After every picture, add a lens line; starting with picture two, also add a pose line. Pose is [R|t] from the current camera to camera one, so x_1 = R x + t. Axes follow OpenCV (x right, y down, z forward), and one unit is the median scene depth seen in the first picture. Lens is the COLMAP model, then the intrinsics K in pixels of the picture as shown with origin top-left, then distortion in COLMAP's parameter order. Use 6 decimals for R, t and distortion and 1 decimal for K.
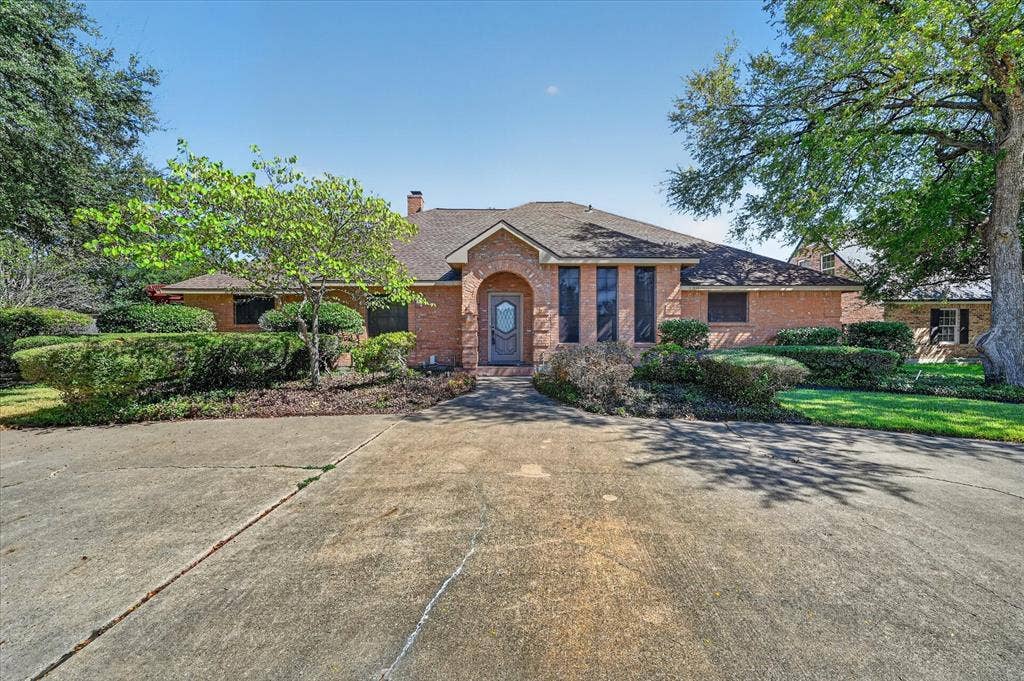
lens RADIAL K [[408.3, 0, 514.6], [0, 408.3, 338.6], [0, 0, 1]] dist [-0.000457, -0.000080]
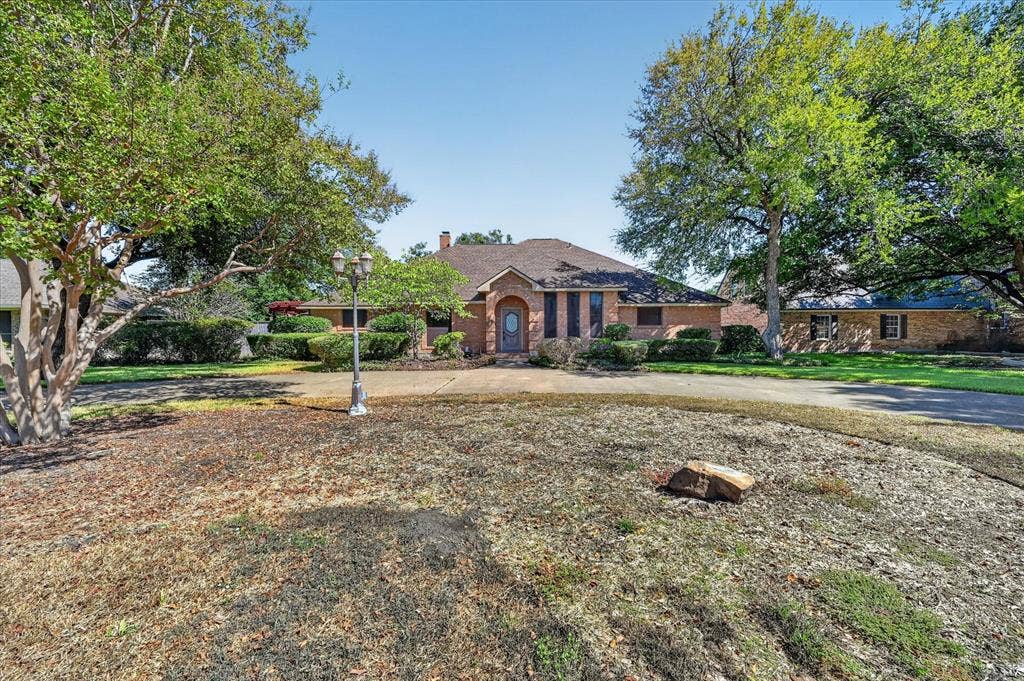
lens RADIAL K [[404.7, 0, 515.9], [0, 404.7, 338.4], [0, 0, 1]] dist [-0.000439, 0.000101]
pose [[0.999997, -0.002482, 0.000452, -0.007371], [0.002485, 0.999979, -0.005996, 0.020468], [-0.000437, 0.005997, 0.999982, -0.642145]]
